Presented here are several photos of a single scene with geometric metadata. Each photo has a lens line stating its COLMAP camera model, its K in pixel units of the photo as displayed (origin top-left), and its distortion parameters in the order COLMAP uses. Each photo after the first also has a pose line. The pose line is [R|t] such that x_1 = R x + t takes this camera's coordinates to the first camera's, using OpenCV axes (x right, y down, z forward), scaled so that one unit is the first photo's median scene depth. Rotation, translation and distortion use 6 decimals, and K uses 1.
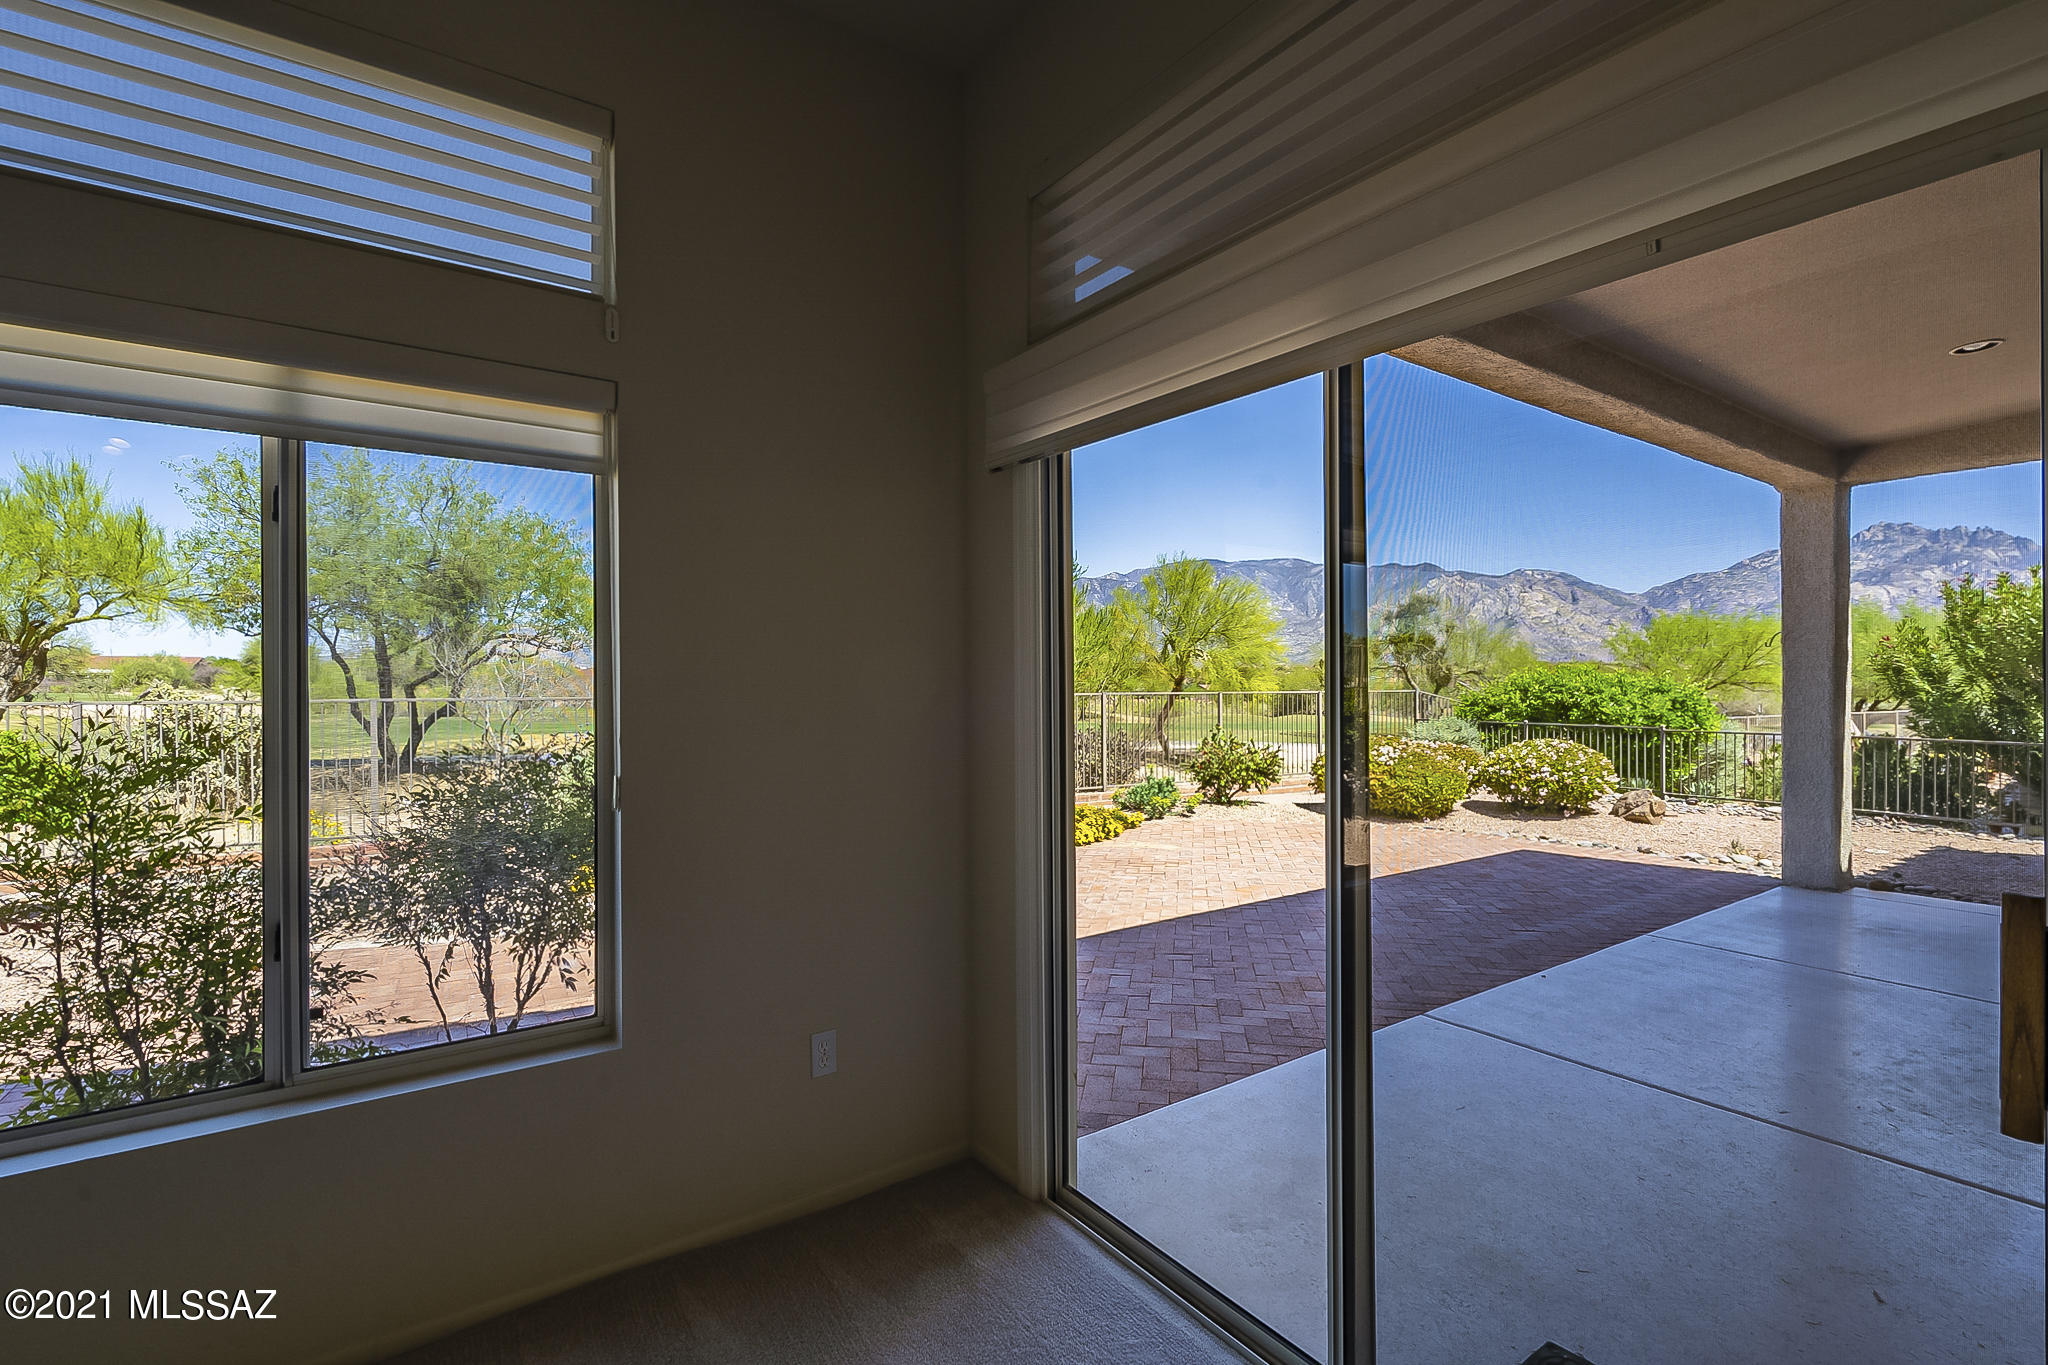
lens RADIAL K [[941.9, 0, 1017.2], [0, 941.9, 694.4], [0, 0, 1]] dist [0.002327, 0.000238]
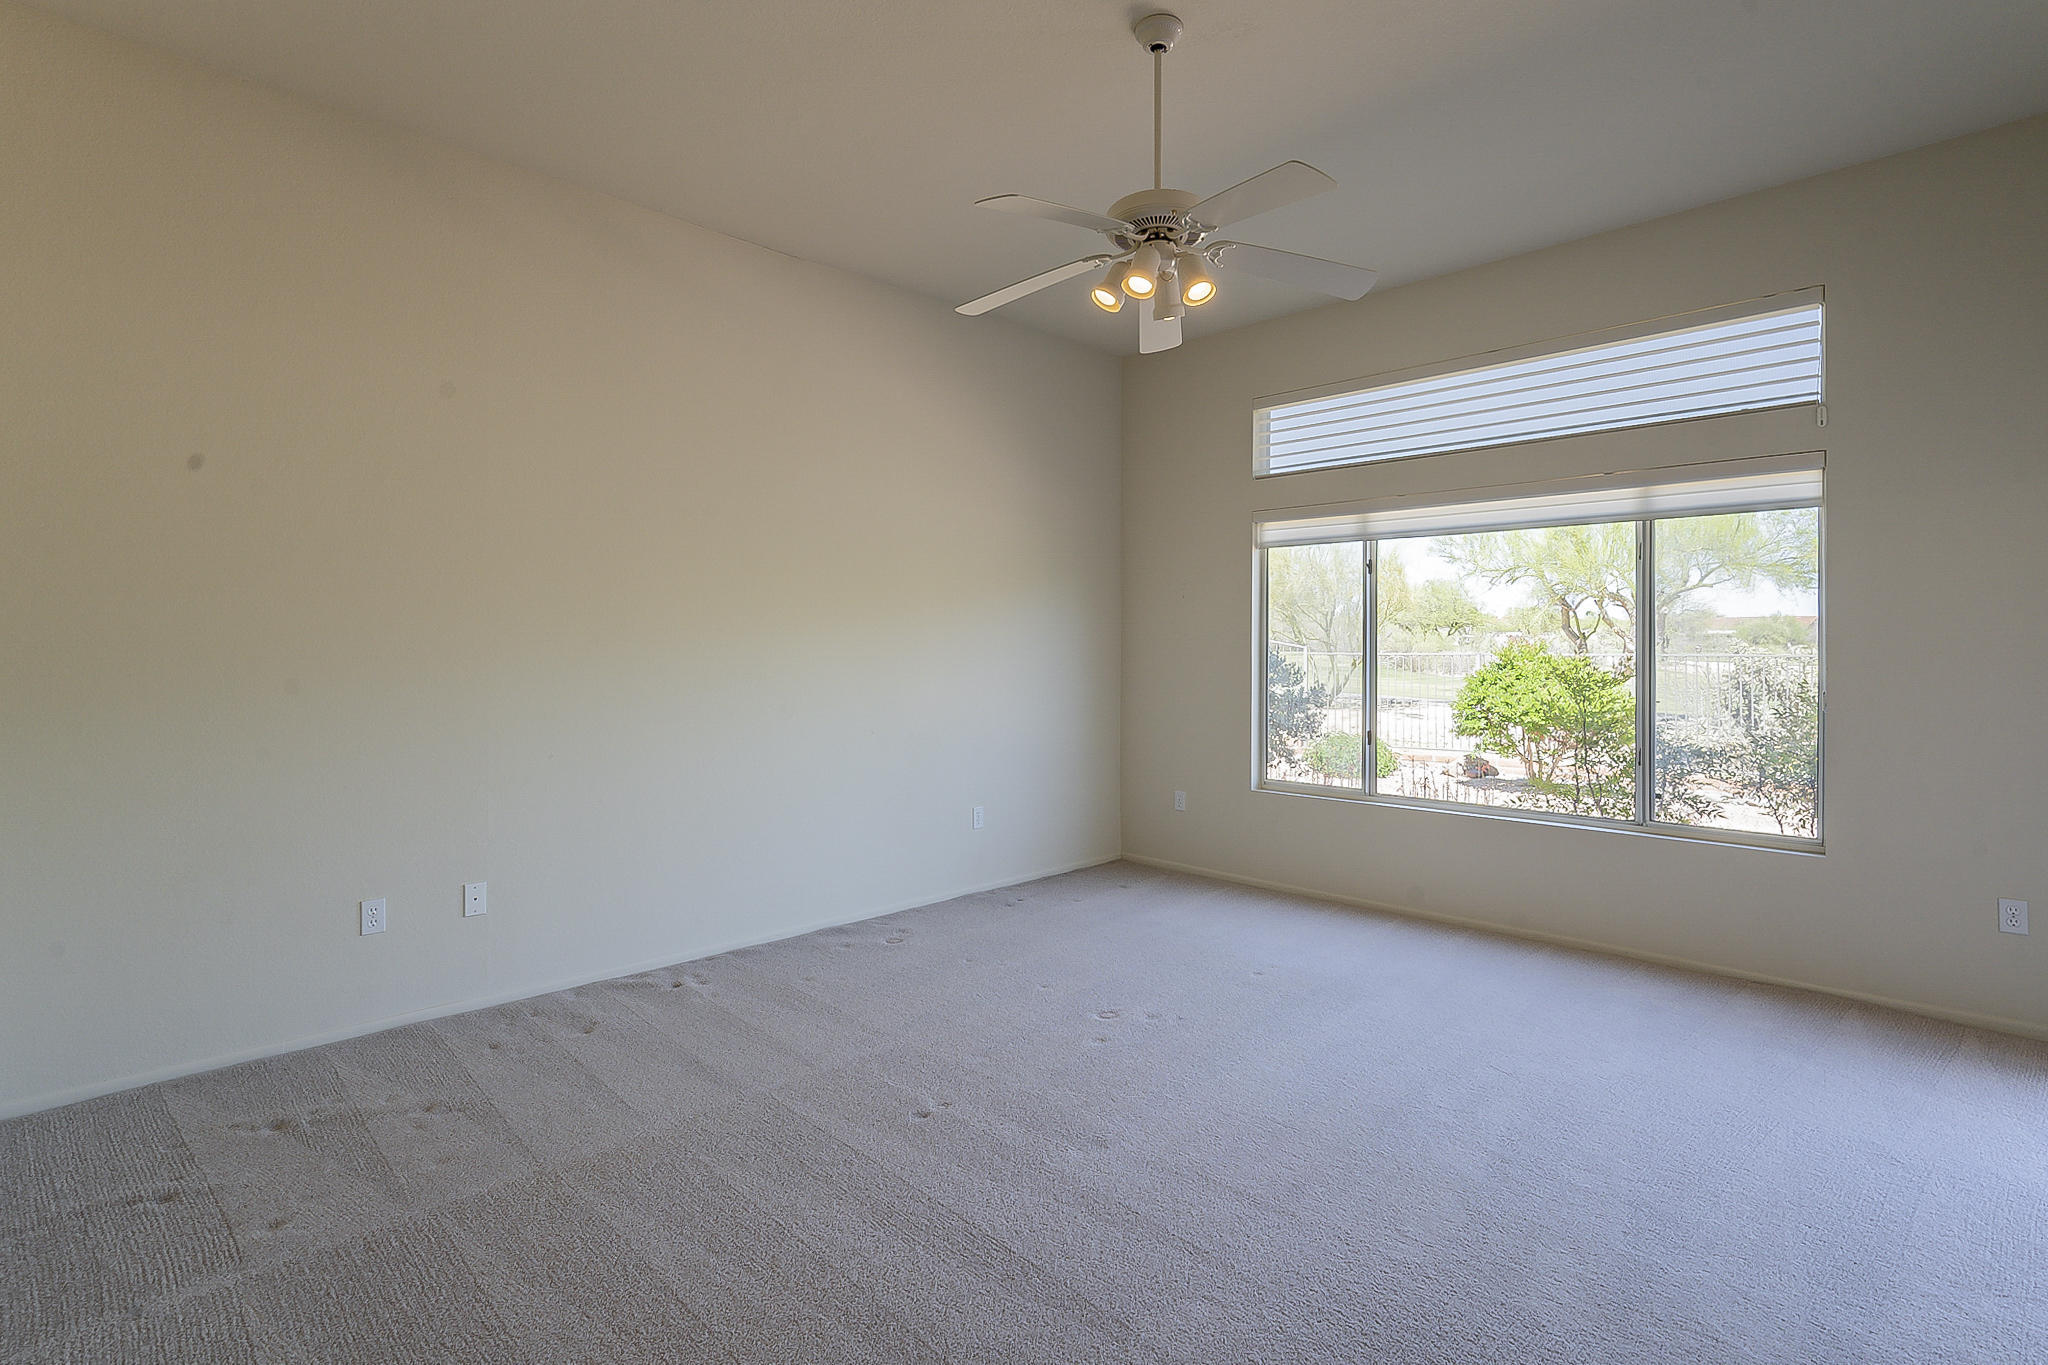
lens RADIAL K [[988.5, 0, 1018.5], [0, 988.5, 674.9], [0, 0, 1]] dist [0.002128, 0.000193]
pose [[0.181276, 0.035816, -0.982780, 1.000654], [-0.015518, 0.999316, 0.033557, 0.018775], [0.983310, 0.009168, 0.181708, -0.672438]]
